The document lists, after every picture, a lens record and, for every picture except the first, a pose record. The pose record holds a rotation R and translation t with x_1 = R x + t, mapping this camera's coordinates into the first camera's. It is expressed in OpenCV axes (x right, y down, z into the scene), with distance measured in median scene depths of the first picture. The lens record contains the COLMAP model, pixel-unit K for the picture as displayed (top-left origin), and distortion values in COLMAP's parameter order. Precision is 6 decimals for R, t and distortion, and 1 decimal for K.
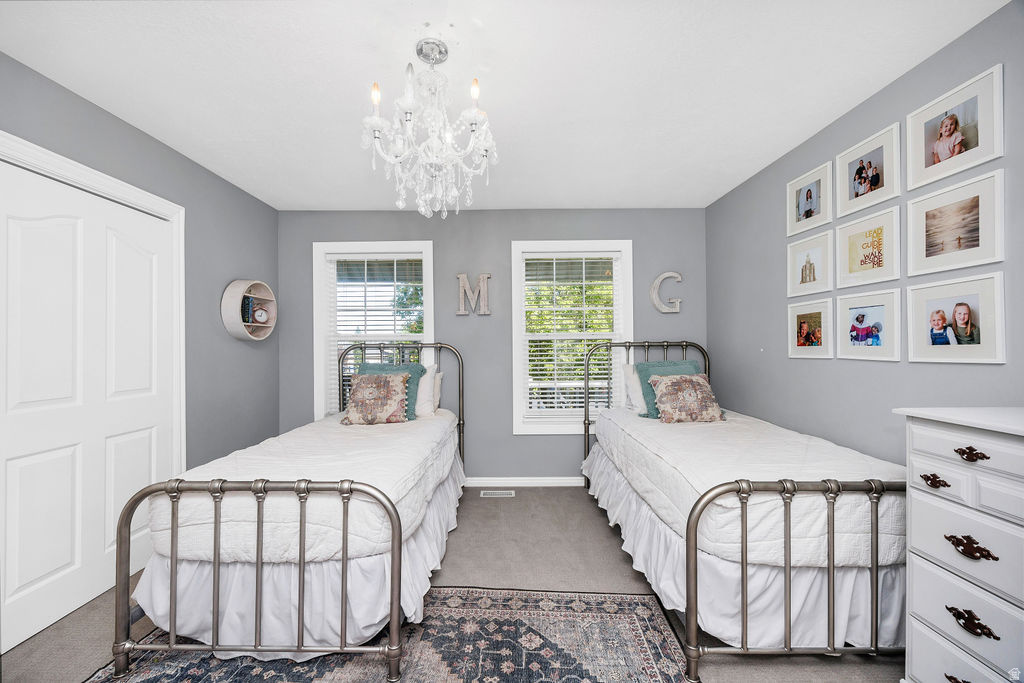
lens RADIAL K [[411.1, 0, 512.1], [0, 411.1, 343.9], [0, 0, 1]] dist [0.002303, 0.000676]
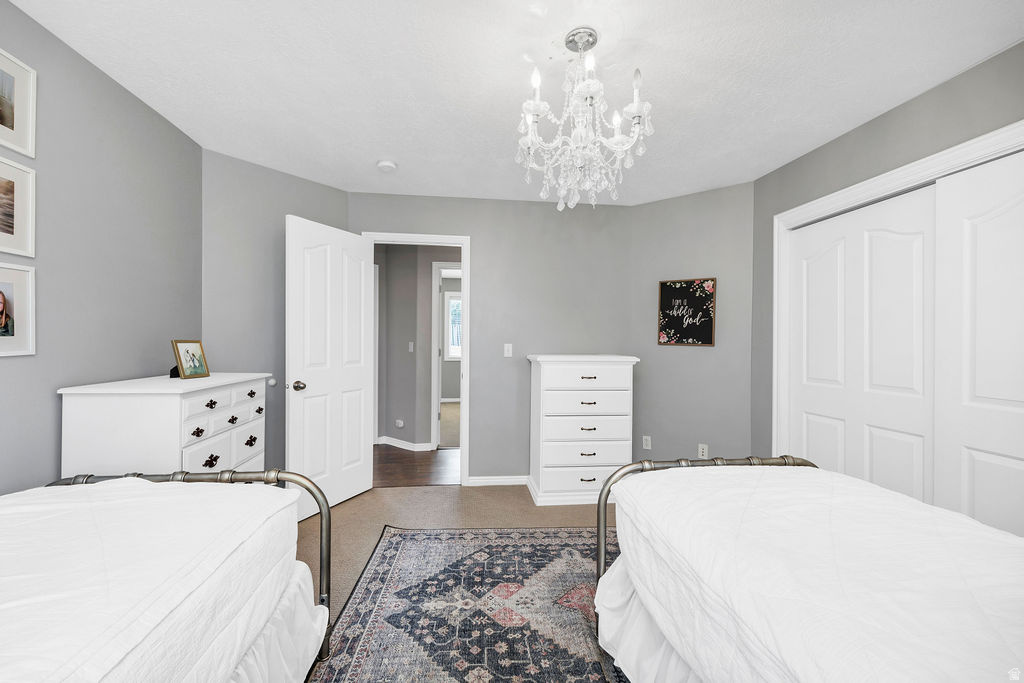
lens RADIAL K [[411.1, 0, 511.7], [0, 411.1, 344.0], [0, 0, 1]] dist [0.002303, 0.000676]
pose [[-0.993400, -0.003494, -0.114644, 0.084443], [-0.002430, 0.999953, -0.009418, 0.024538], [0.114672, -0.009078, -0.993362, 2.034062]]
